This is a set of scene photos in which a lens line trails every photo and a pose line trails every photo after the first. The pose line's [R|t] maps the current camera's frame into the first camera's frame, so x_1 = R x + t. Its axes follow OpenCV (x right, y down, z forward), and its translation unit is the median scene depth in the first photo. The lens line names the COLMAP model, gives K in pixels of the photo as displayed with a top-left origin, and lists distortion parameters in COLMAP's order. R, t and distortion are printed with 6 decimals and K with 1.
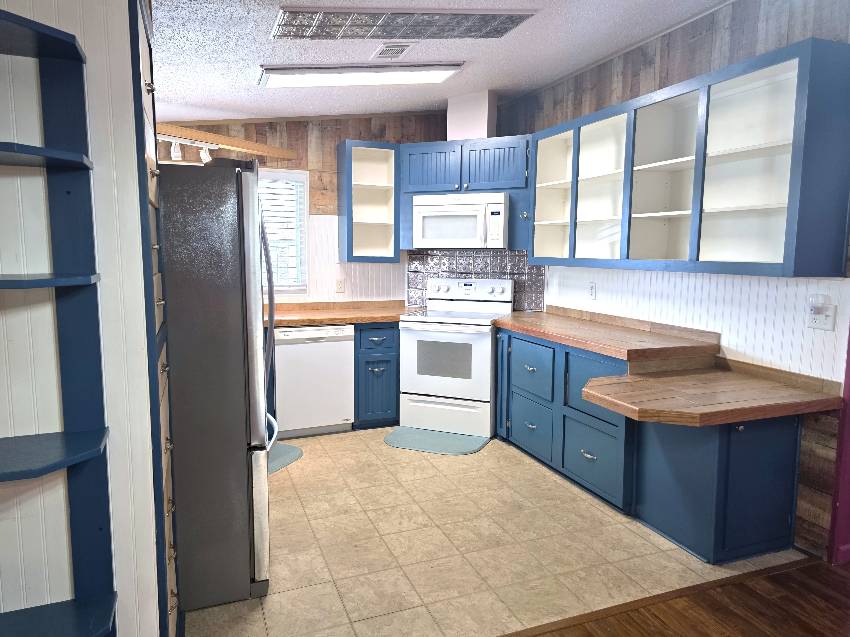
lens RADIAL K [[580.5, 0, 424.0], [0, 580.5, 315.5], [0, 0, 1]] dist [0.054076, -0.045094]
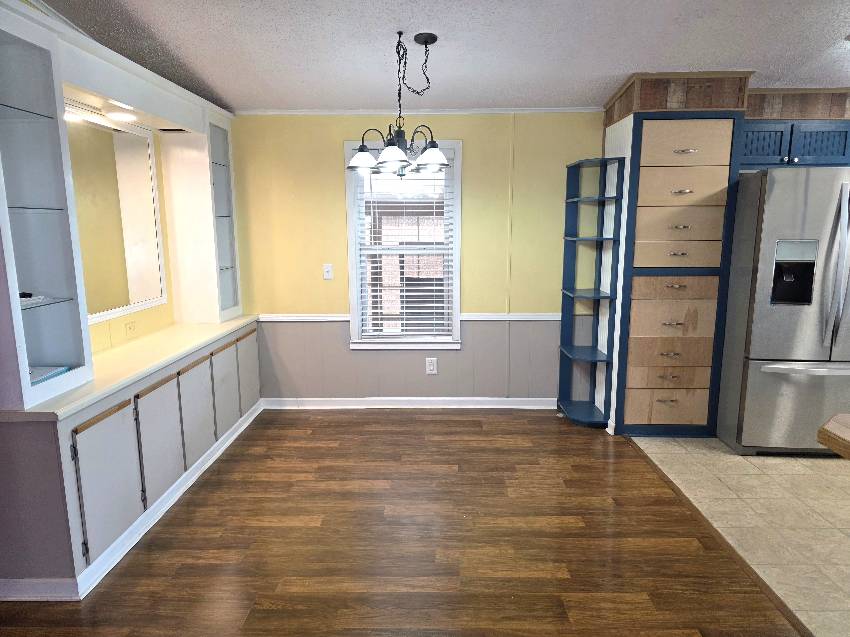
lens RADIAL K [[580.5, 0, 422.9], [0, 580.5, 327.8], [0, 0, 1]] dist [0.054076, -0.045094]
pose [[-0.381244, 0.161416, -0.910274, 0.737401], [-0.100814, 0.971508, 0.214498, -0.050636], [0.918961, 0.173544, -0.354108, 0.381414]]
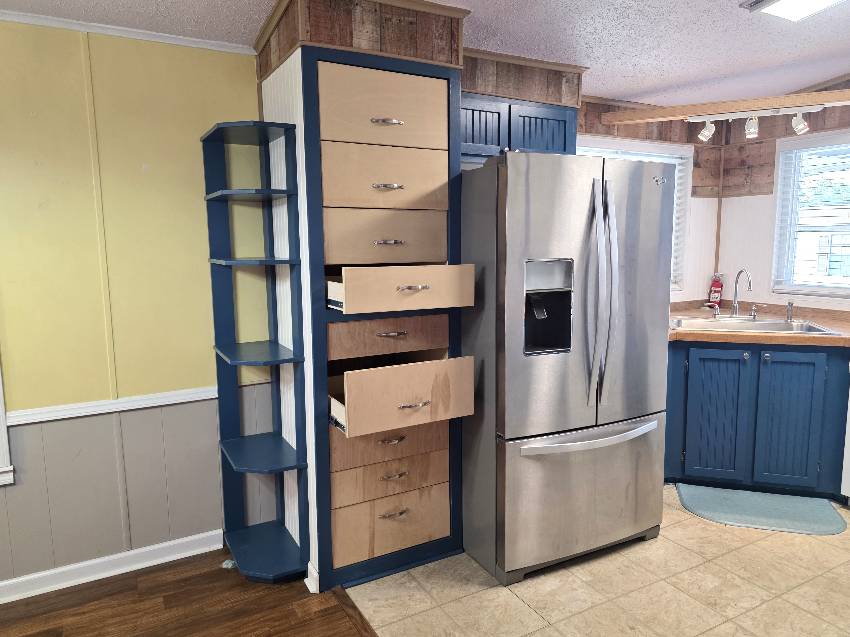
lens RADIAL K [[580.5, 0, 433.1], [0, 580.5, 312.2], [0, 0, 1]] dist [0.054076, -0.045094]
pose [[0.137564, 0.117957, -0.983444, 0.343794], [-0.102214, 0.989273, 0.104359, -0.043406], [0.985205, 0.086166, 0.148145, 0.363508]]
